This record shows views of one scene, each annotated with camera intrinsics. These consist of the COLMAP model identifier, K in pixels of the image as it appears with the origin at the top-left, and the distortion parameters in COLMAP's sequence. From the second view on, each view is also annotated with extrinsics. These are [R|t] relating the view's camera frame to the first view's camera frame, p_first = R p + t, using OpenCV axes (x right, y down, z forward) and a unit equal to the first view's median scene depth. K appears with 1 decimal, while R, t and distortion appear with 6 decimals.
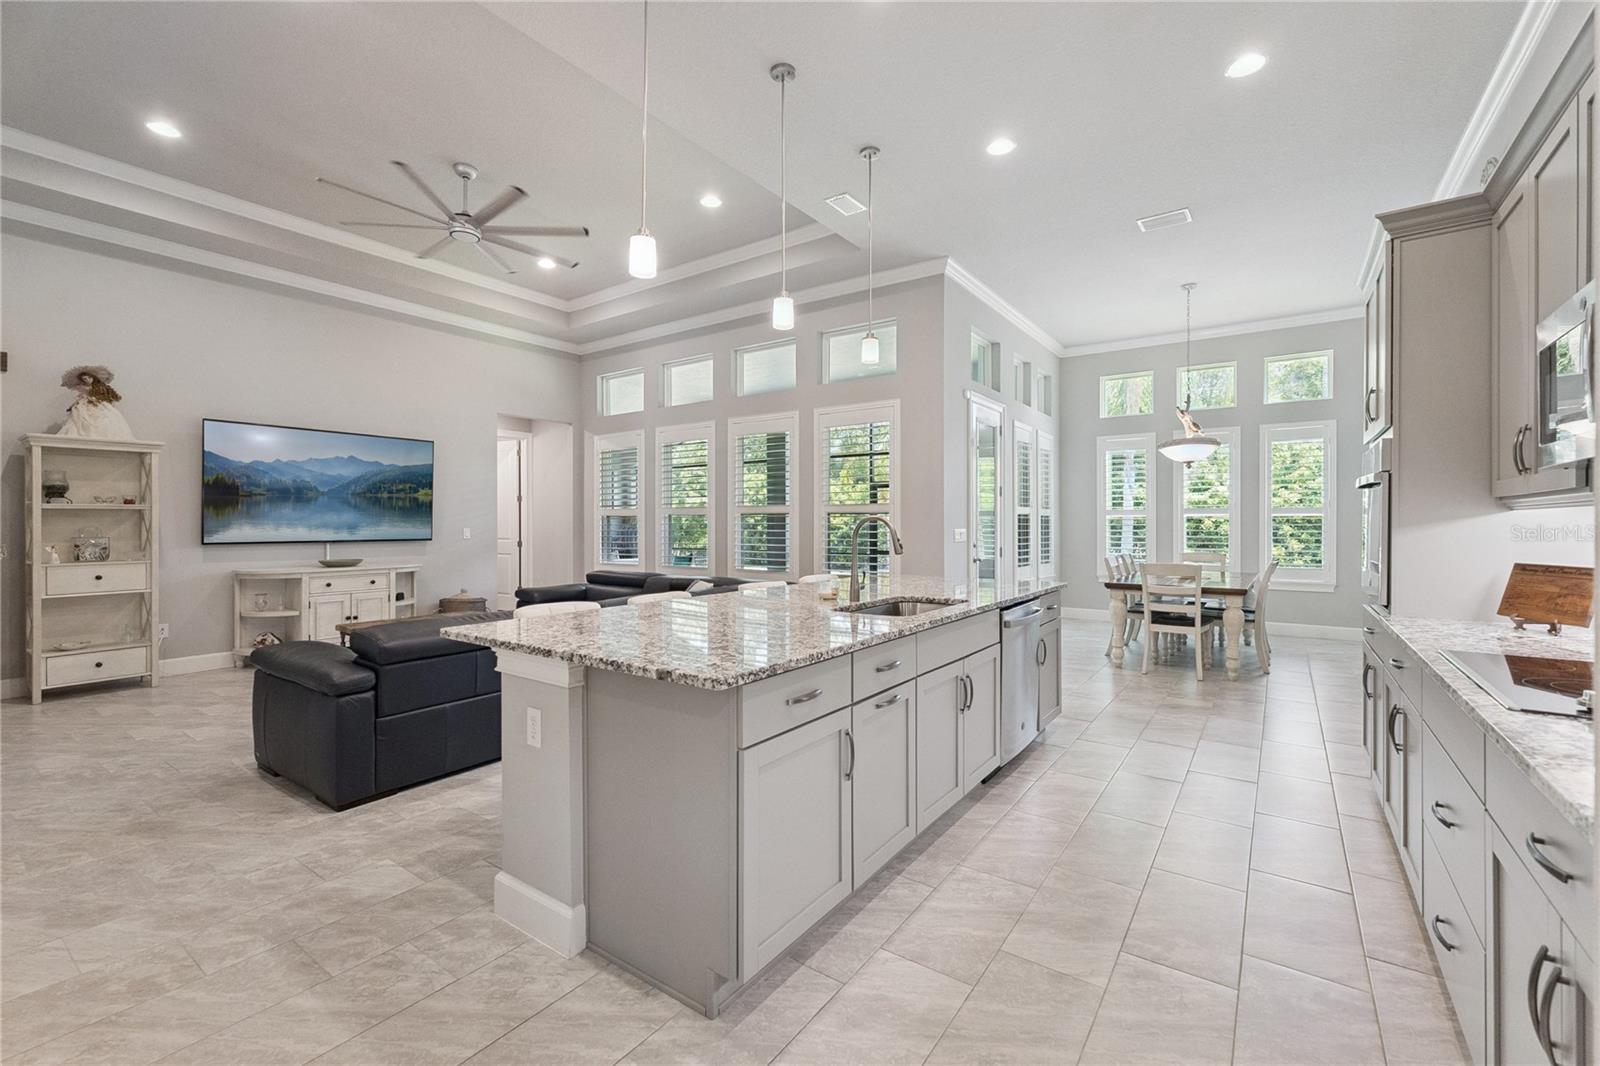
lens RADIAL K [[677.3, 0, 820.8], [0, 677.3, 523.3], [0, 0, 1]] dist [0.003016, -0.000792]
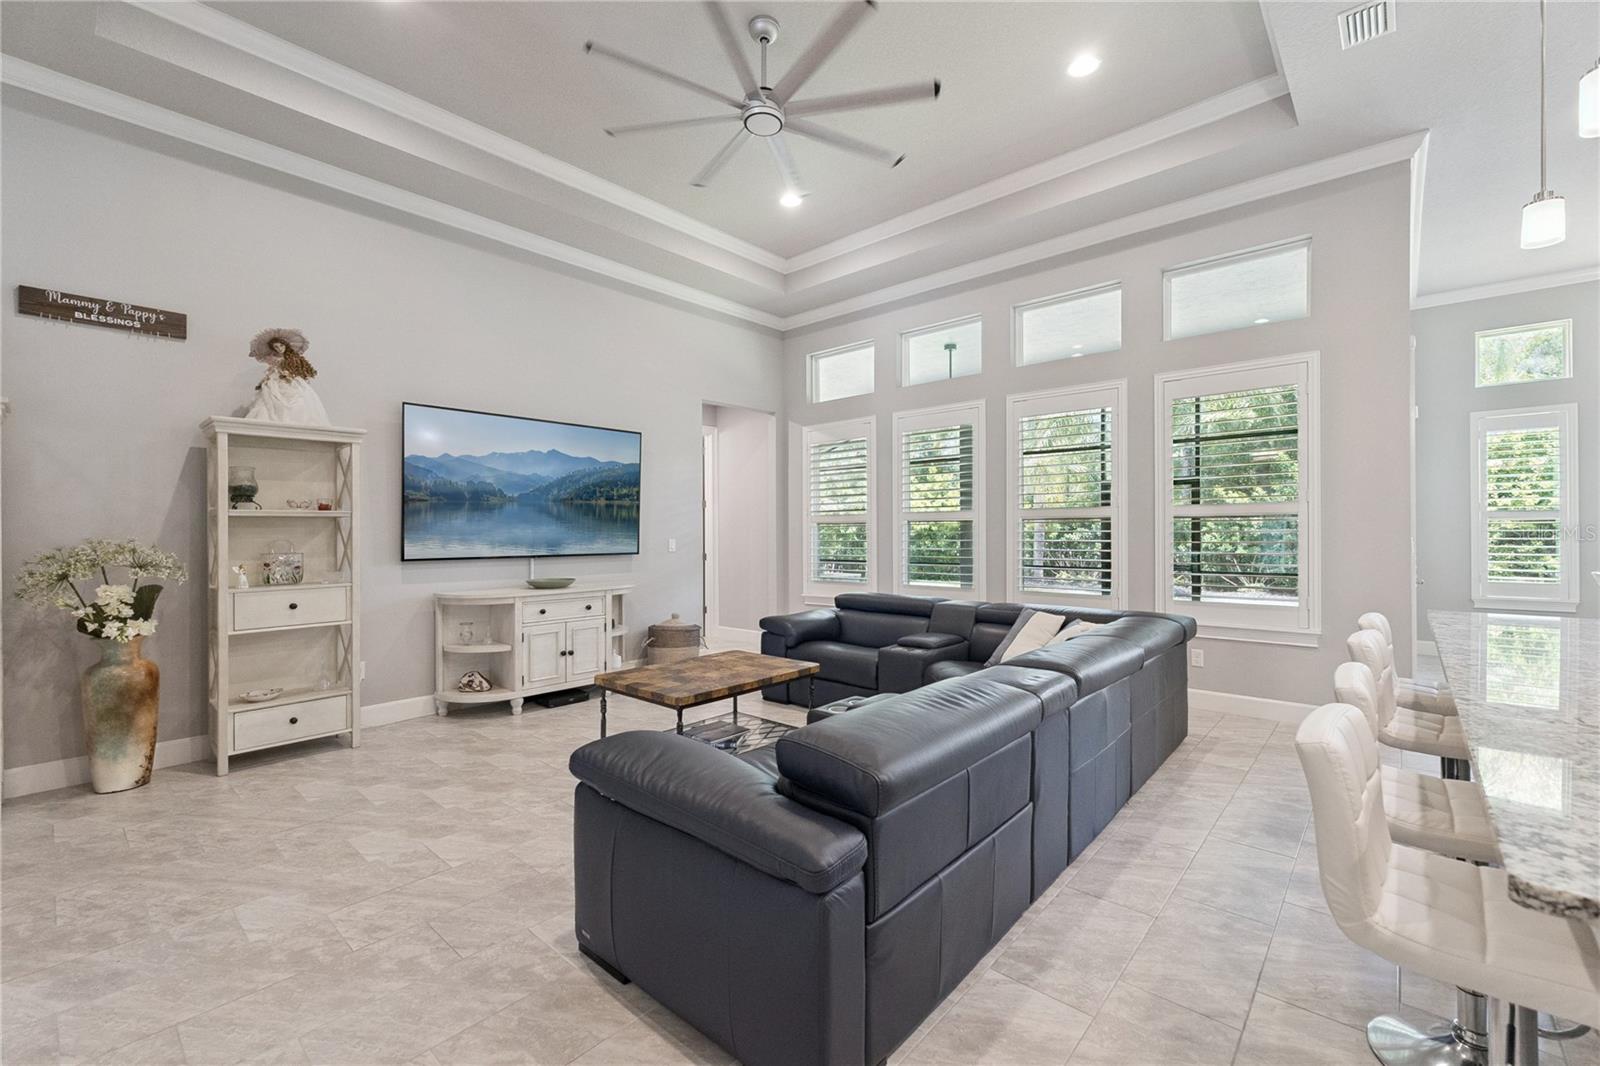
lens RADIAL K [[677.3, 0, 812.4], [0, 677.3, 529.8], [0, 0, 1]] dist [0.003016, -0.000792]
pose [[0.993156, -0.004361, -0.116711, -0.365398], [0.004069, 0.999988, -0.002738, -0.001352], [0.116722, 0.002244, 0.993162, 0.287607]]
